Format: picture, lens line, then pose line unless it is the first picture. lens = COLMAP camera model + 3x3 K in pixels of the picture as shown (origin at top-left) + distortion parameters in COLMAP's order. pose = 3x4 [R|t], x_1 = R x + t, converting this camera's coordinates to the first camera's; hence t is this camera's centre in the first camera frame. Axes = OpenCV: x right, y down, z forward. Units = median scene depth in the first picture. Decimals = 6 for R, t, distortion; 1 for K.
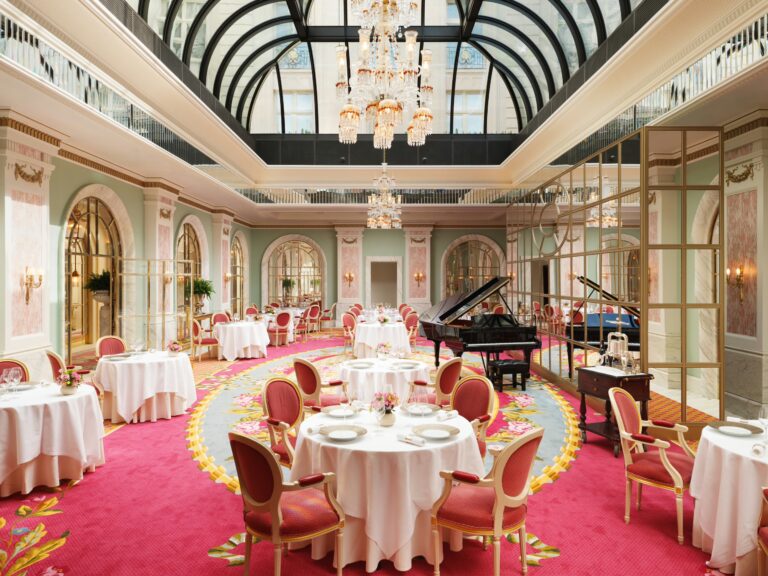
lens RADIAL K [[566.1, 0, 384.0], [0, 566.1, 288.0], [0, 0, 1]] dist [0.000268, -0.001620]
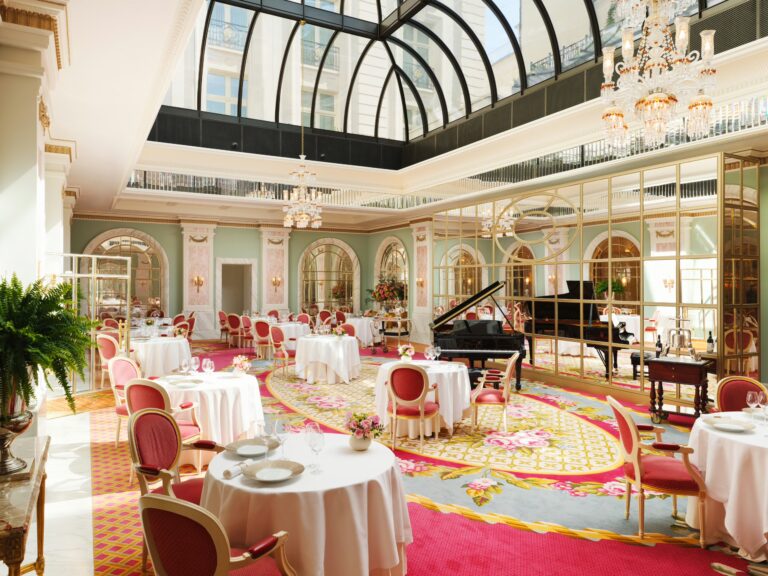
lens RADIAL K [[566.1, 0, 384.0], [0, 566.1, 288.0], [0, 0, 1]] dist [0.000268, -0.001620]
pose [[0.878857, 0.000457, 0.477085, -0.258888], [0.003894, 0.999959, -0.008131, -0.000207], [-0.477070, 0.009003, 0.878819, 0.116082]]
